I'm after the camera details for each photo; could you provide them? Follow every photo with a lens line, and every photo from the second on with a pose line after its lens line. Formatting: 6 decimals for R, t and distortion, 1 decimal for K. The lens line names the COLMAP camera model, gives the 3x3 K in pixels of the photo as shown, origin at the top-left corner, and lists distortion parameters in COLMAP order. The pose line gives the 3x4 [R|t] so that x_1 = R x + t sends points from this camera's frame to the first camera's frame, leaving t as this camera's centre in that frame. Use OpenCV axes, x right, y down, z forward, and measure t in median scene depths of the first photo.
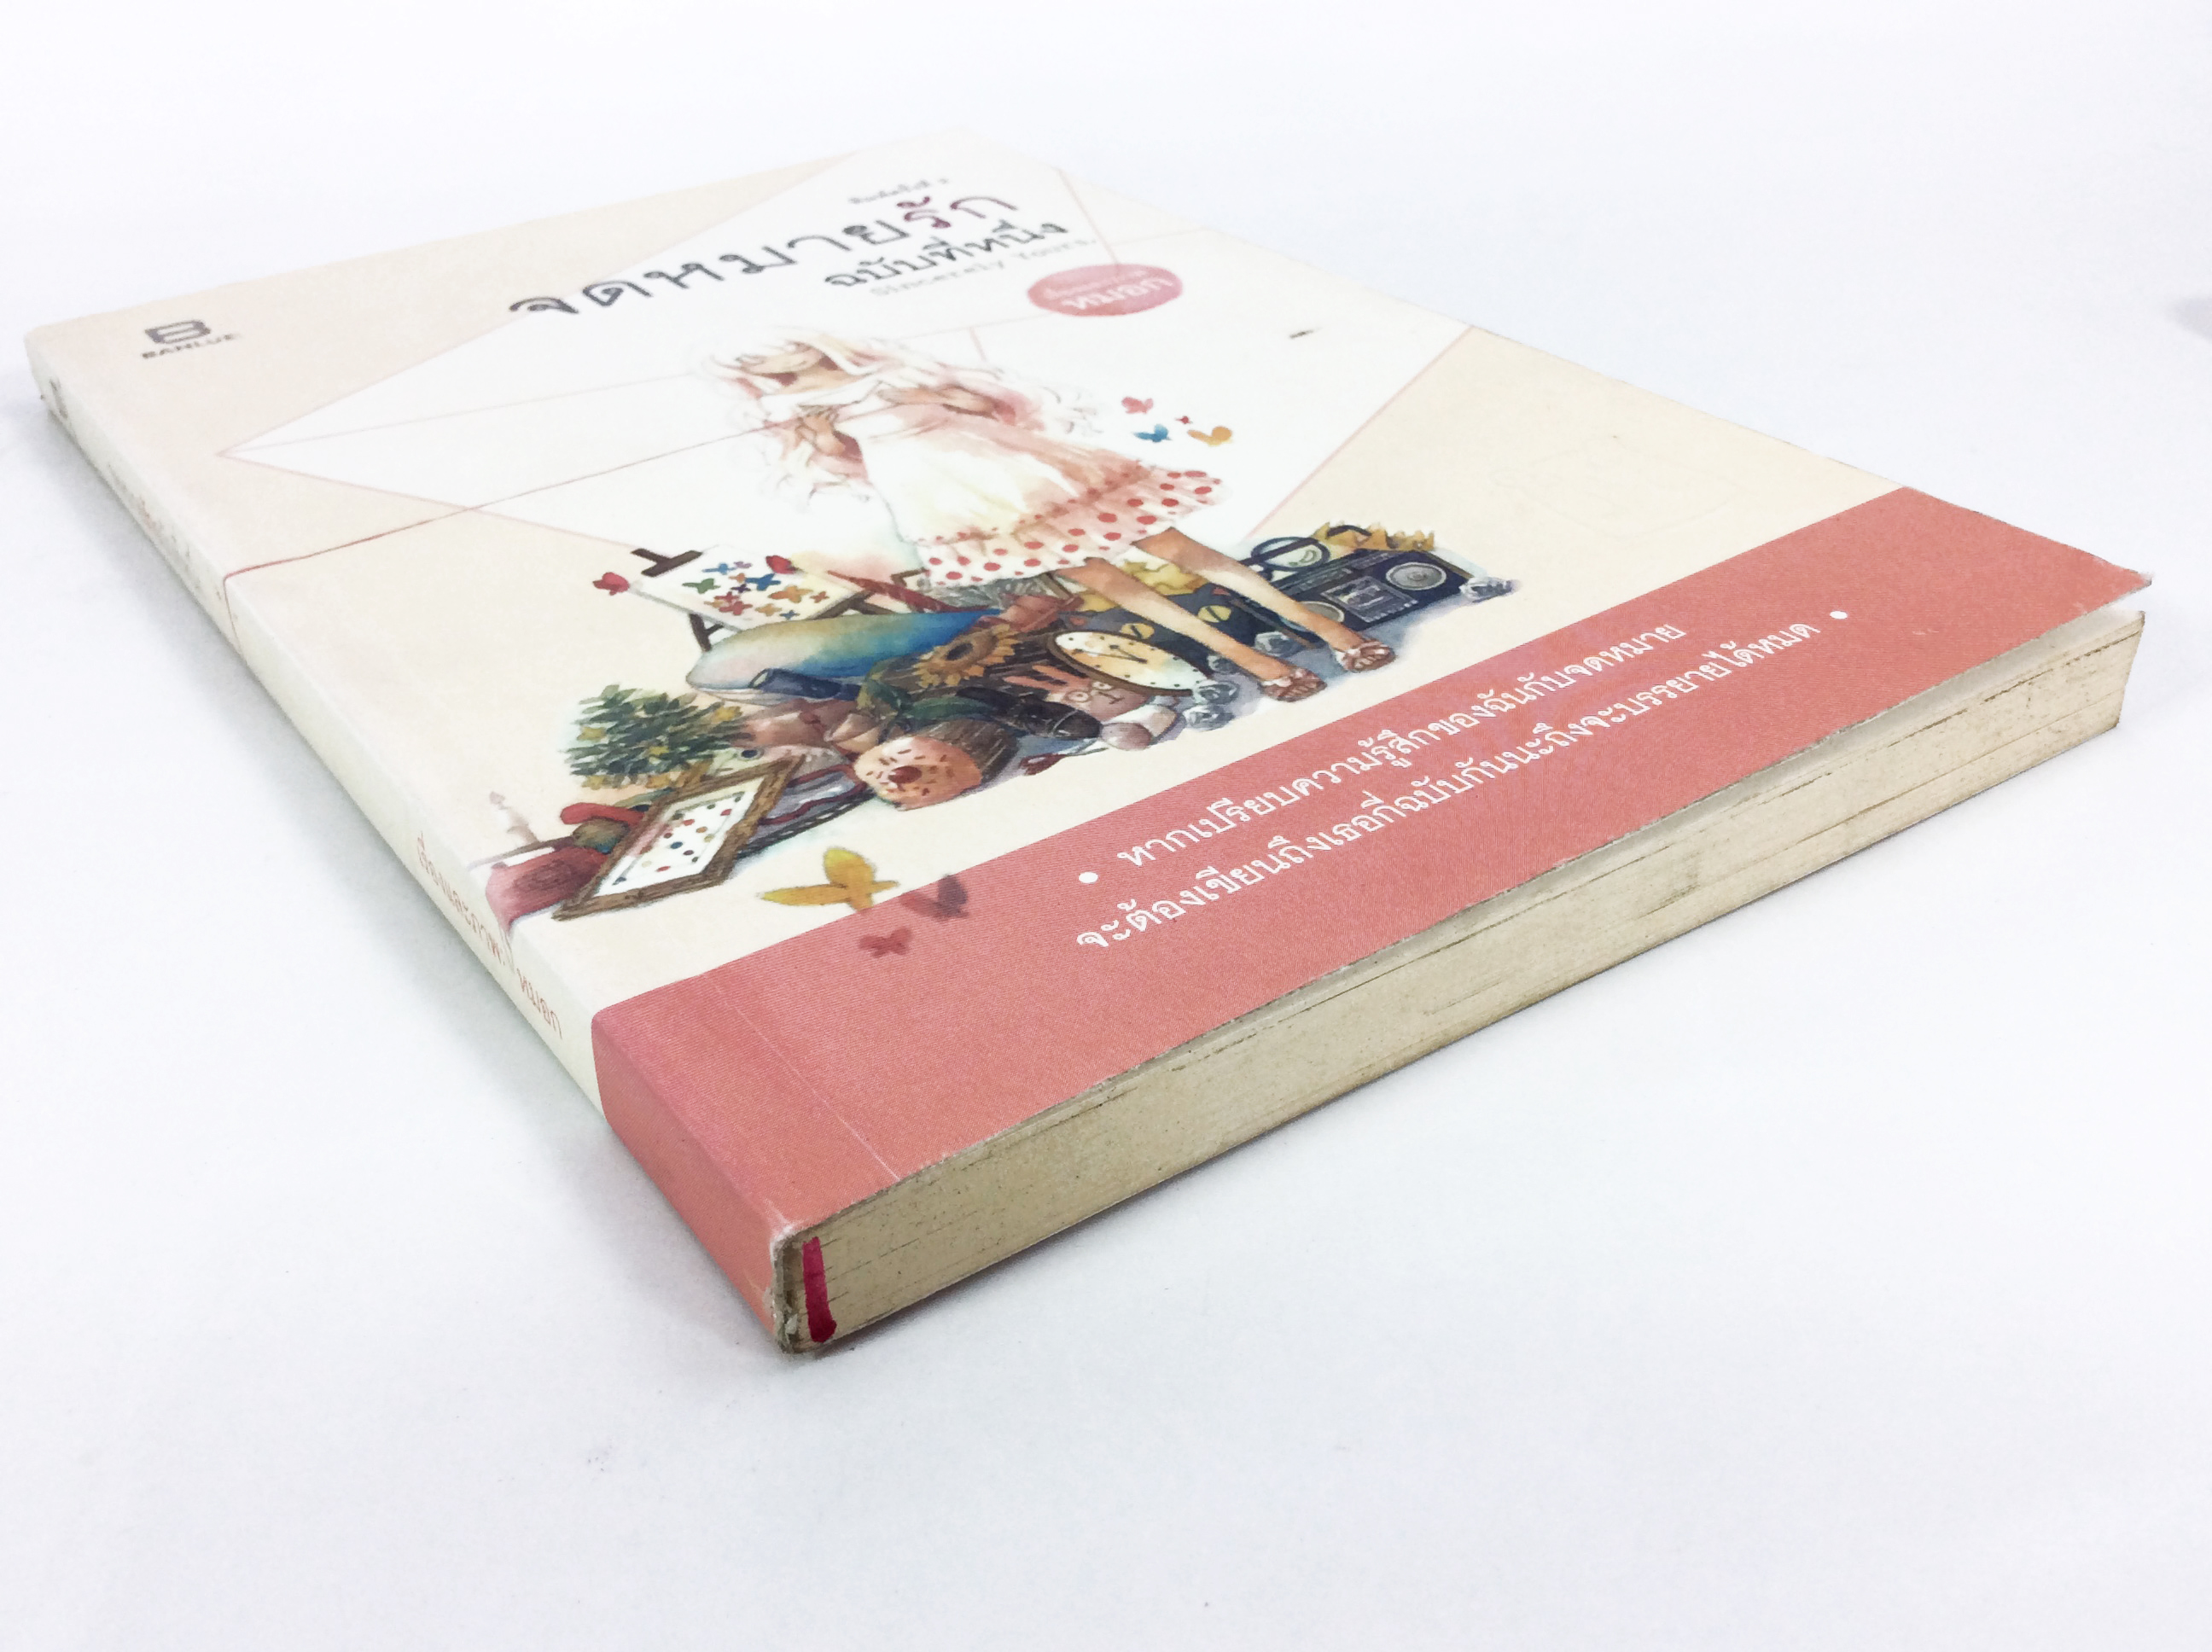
lens RADIAL K [[2067.8, 0, 1106.0], [0, 2067.8, 826.0], [0, 0, 1]] dist [0.068065, 0.002887]
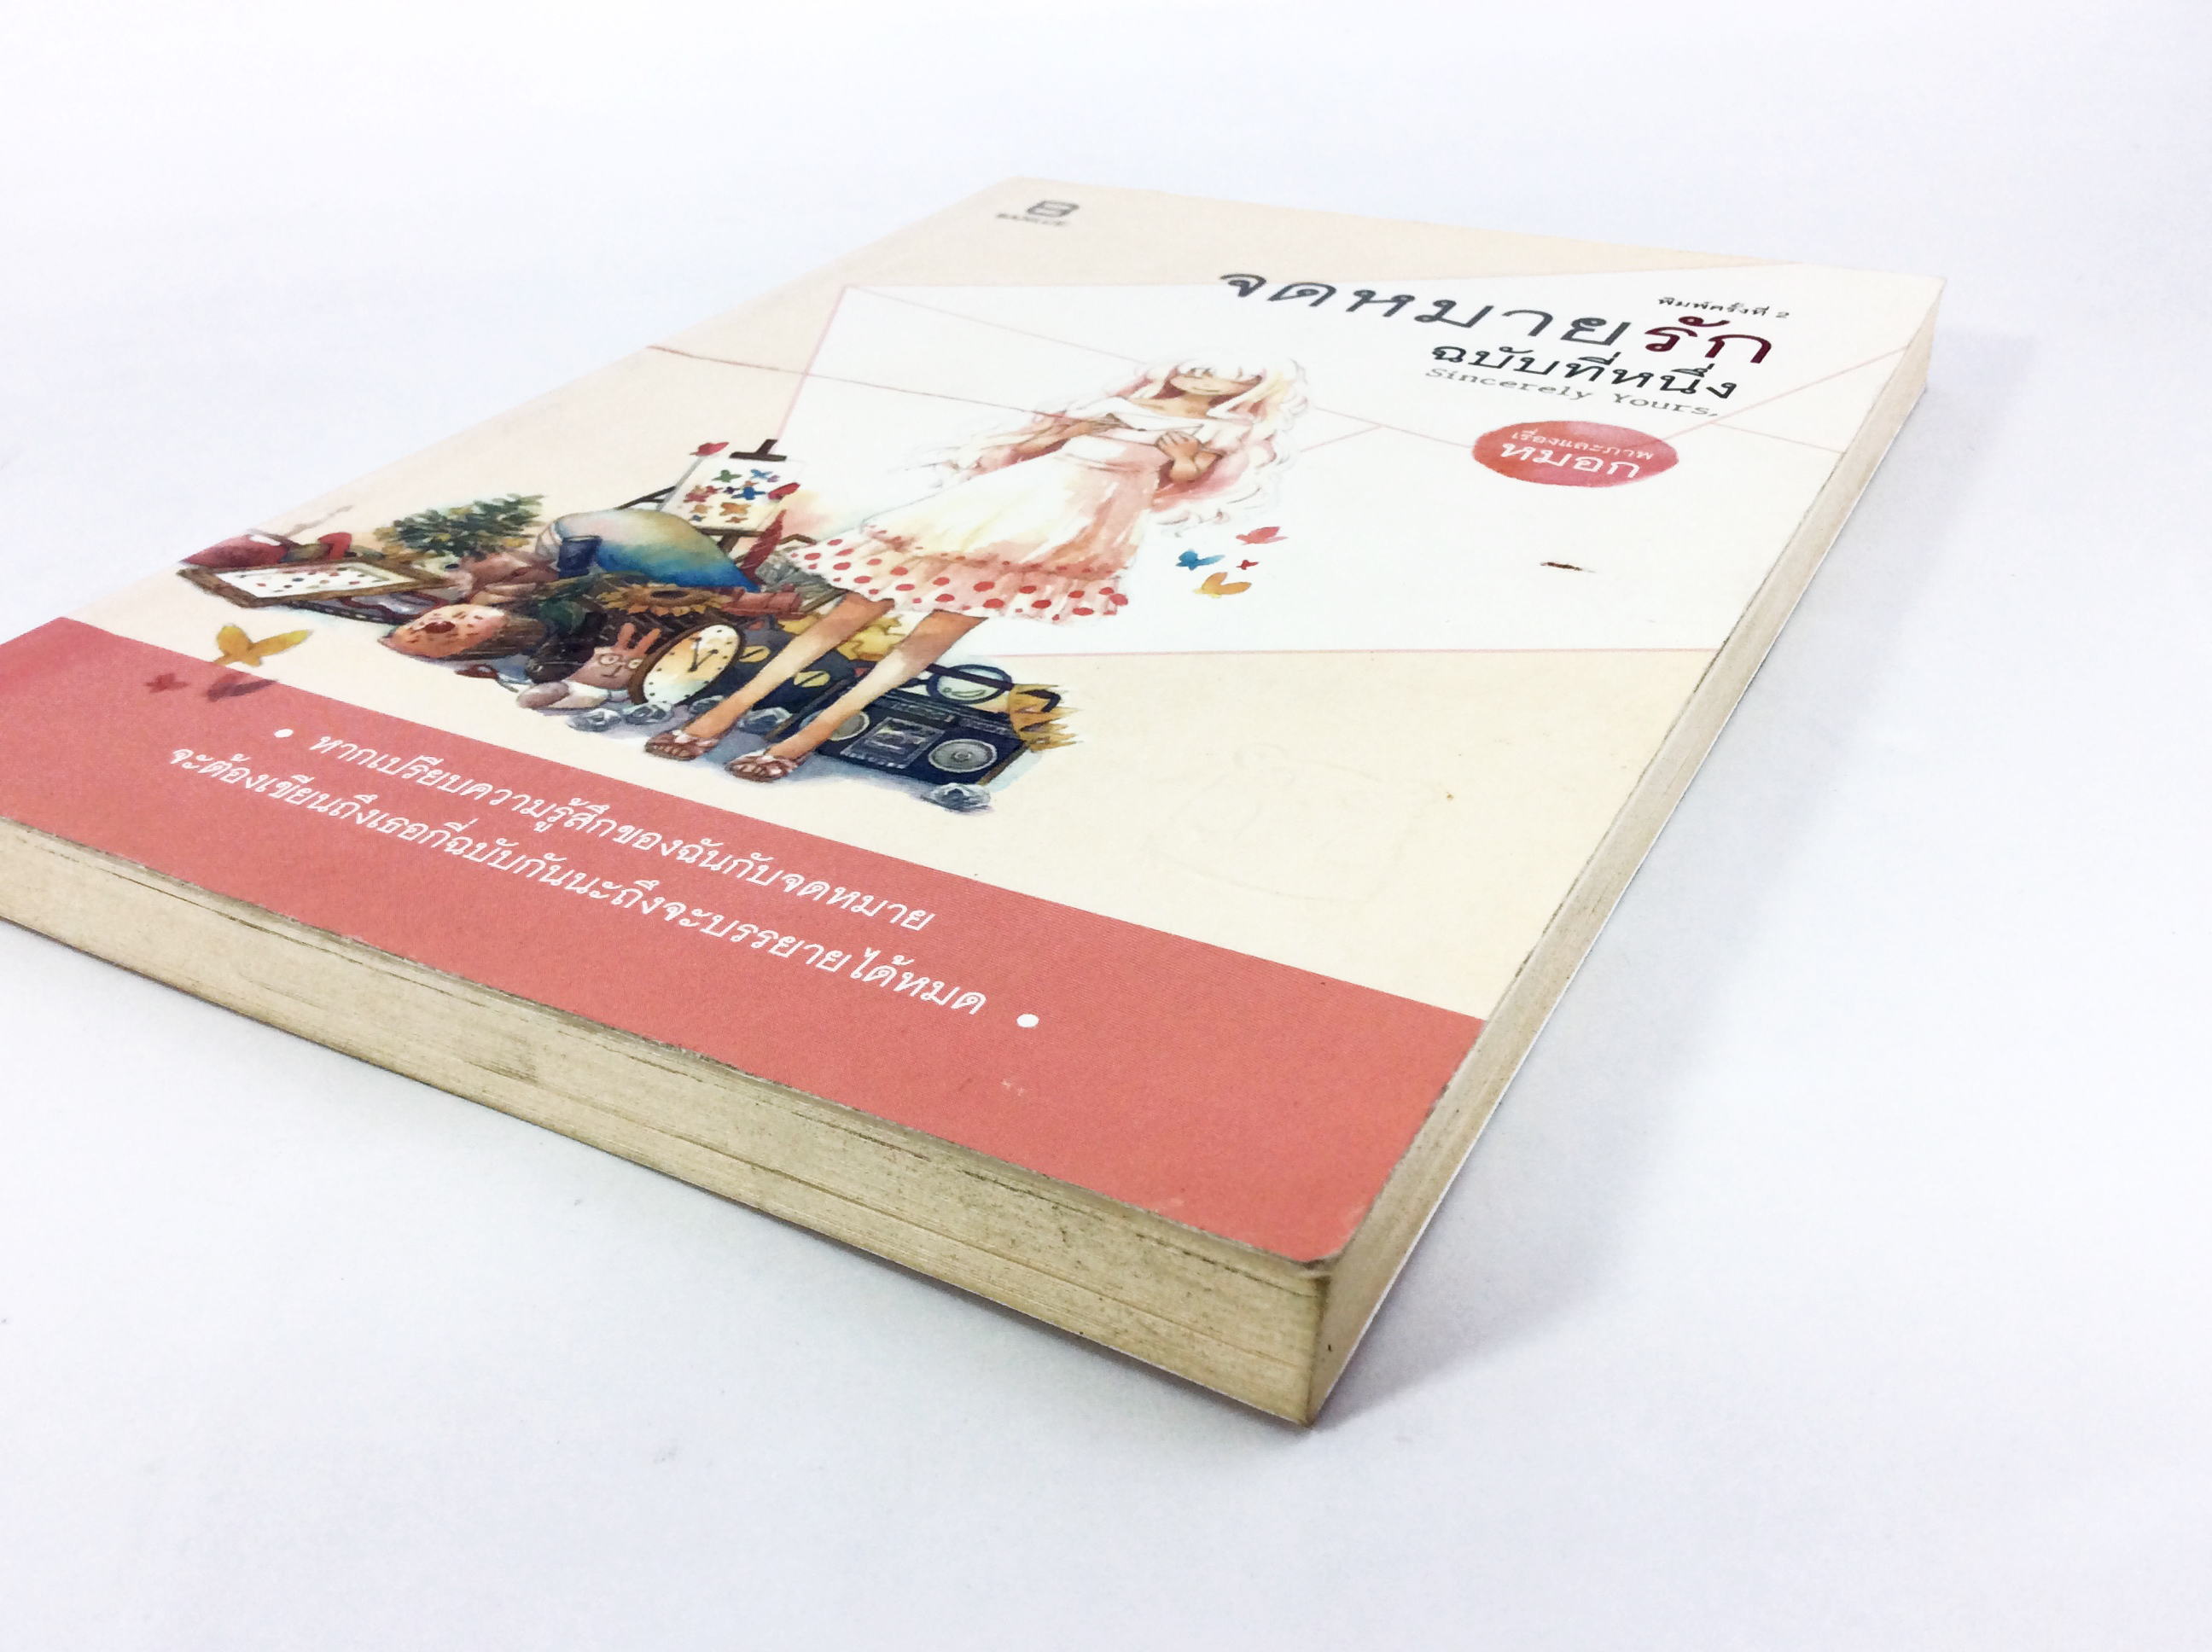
lens RADIAL K [[2067.8, 0, 1106.0], [0, 2067.8, 826.0], [0, 0, 1]] dist [0.068065, 0.002887]
pose [[0.446706, 0.486104, -0.751104, 0.854138], [-0.481149, 0.838309, 0.256387, -0.350906], [0.754288, 0.246863, 0.608366, 0.519240]]
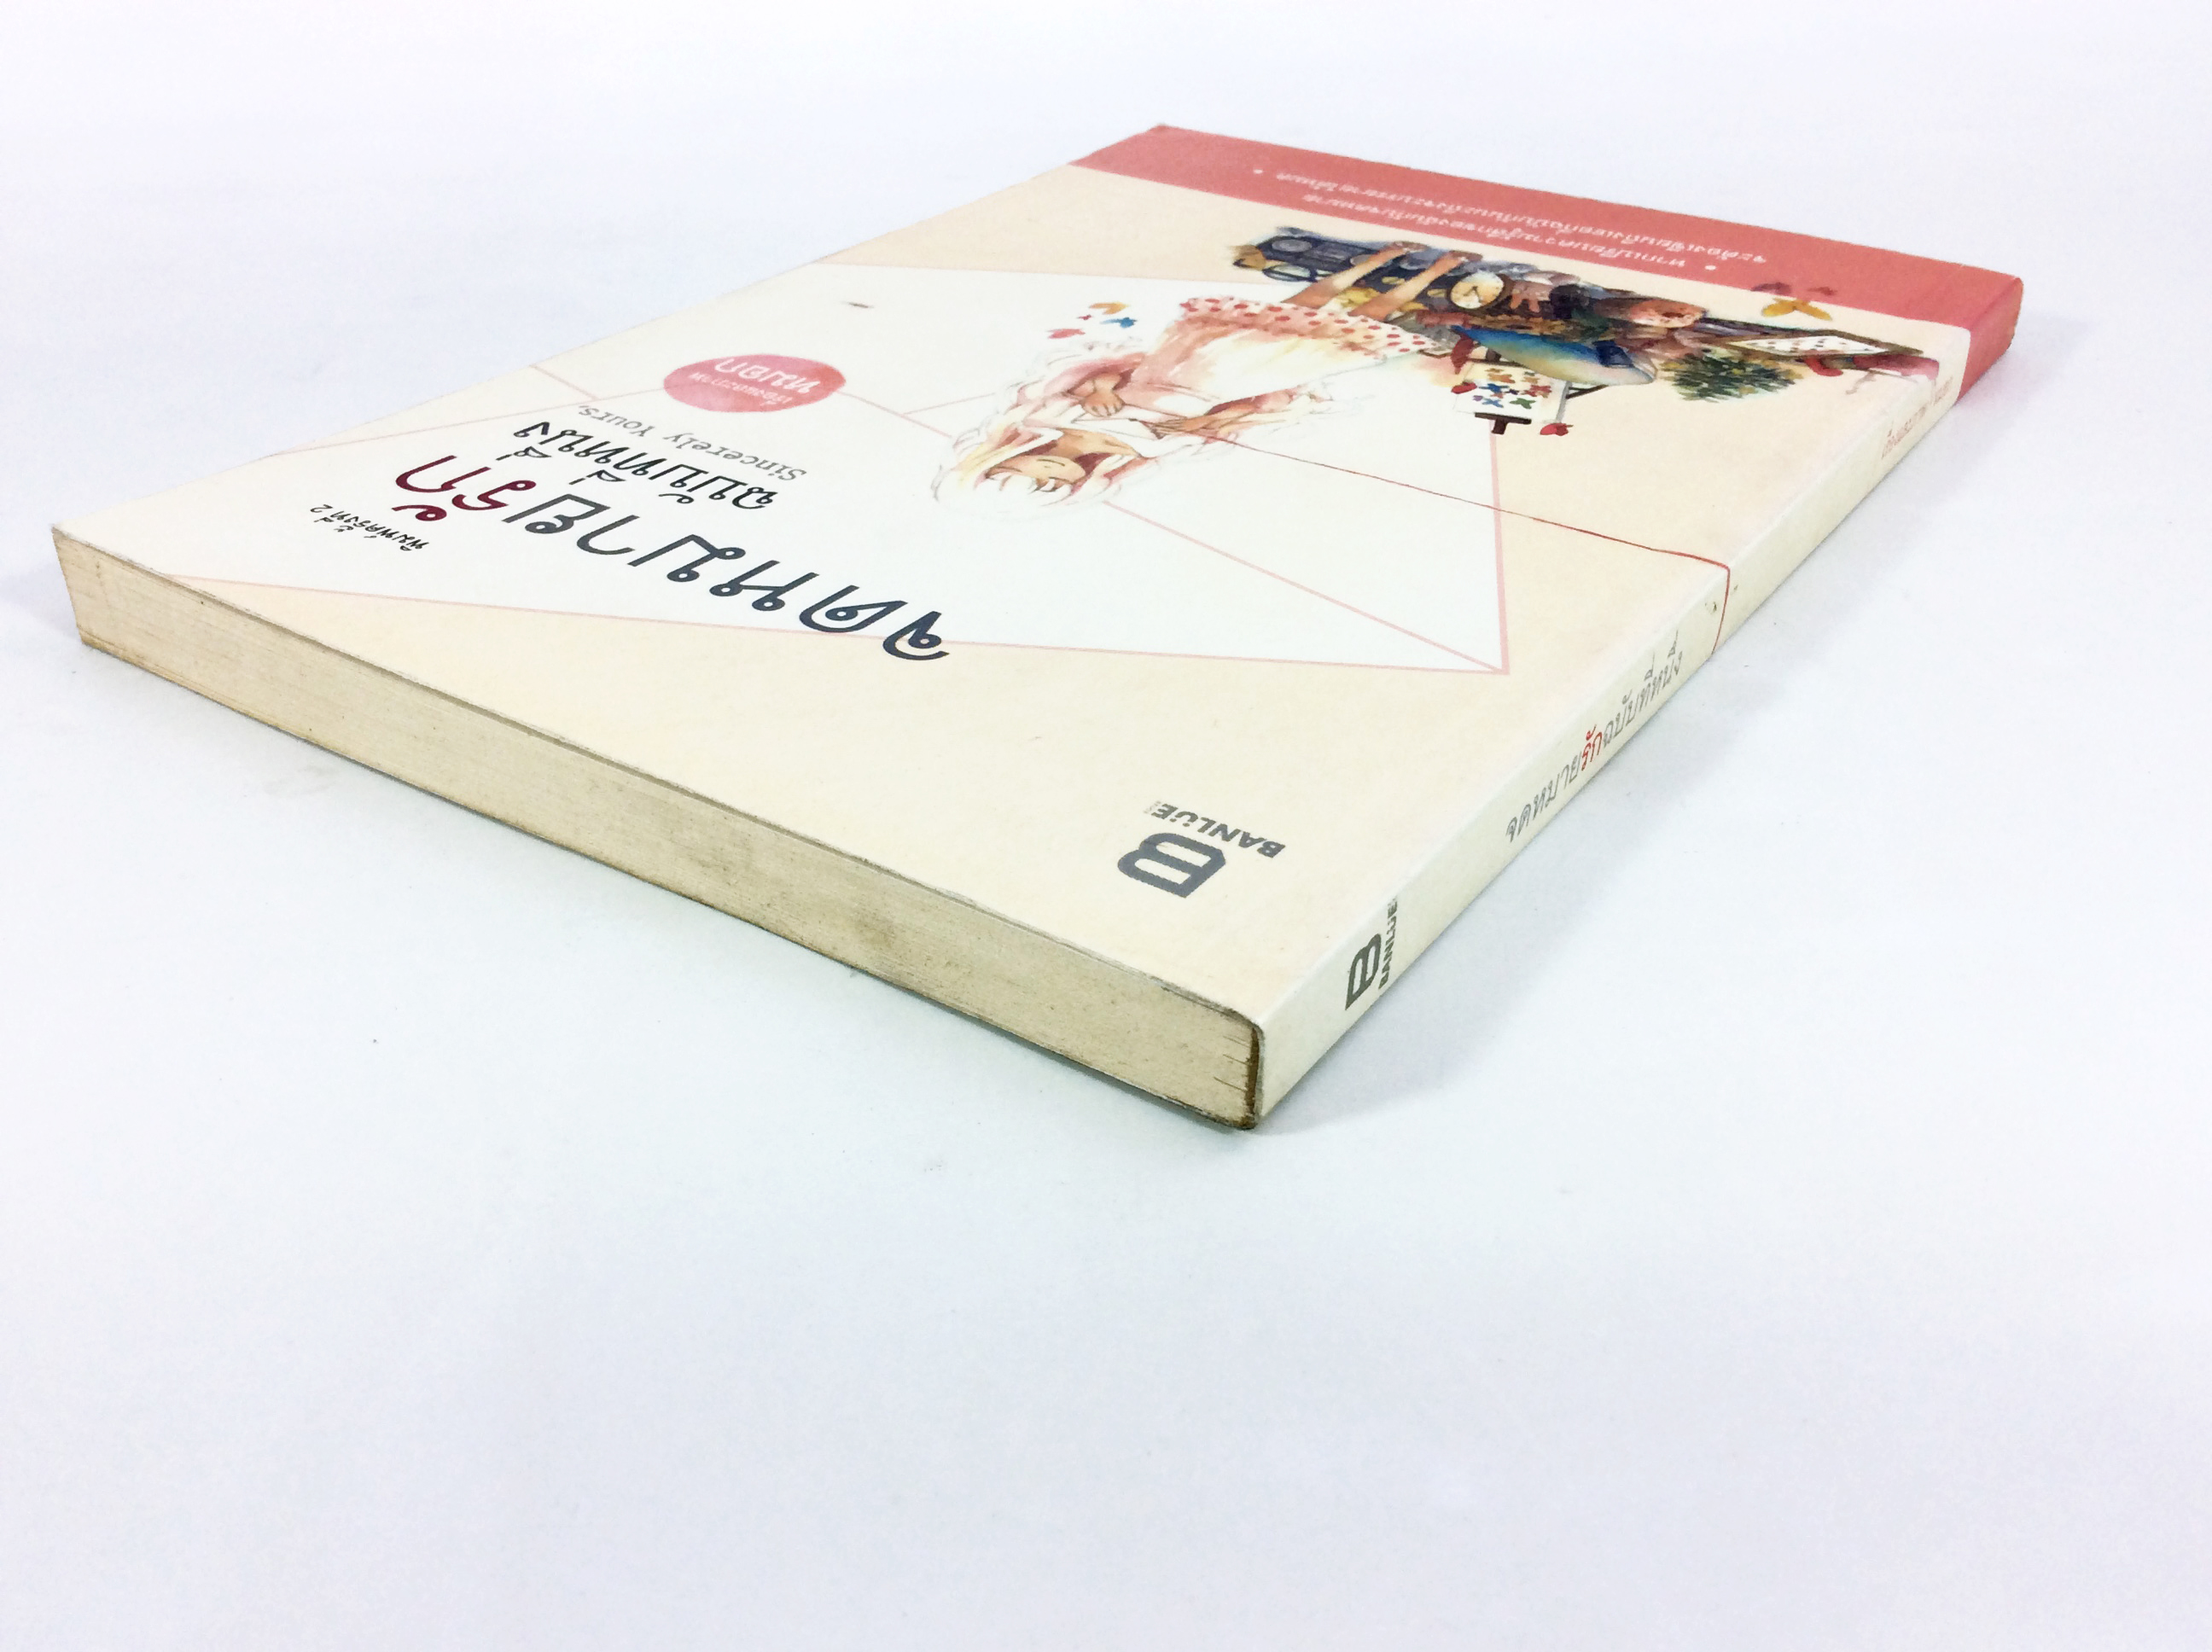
lens RADIAL K [[2067.8, 0, 1106.0], [0, 2067.8, 826.0], [0, 0, 1]] dist [0.068065, 0.002887]
pose [[-0.347601, -0.473199, 0.809479, -1.242876], [0.515846, 0.624412, 0.586525, -0.822239], [-0.782992, 0.621444, 0.027052, 1.333126]]
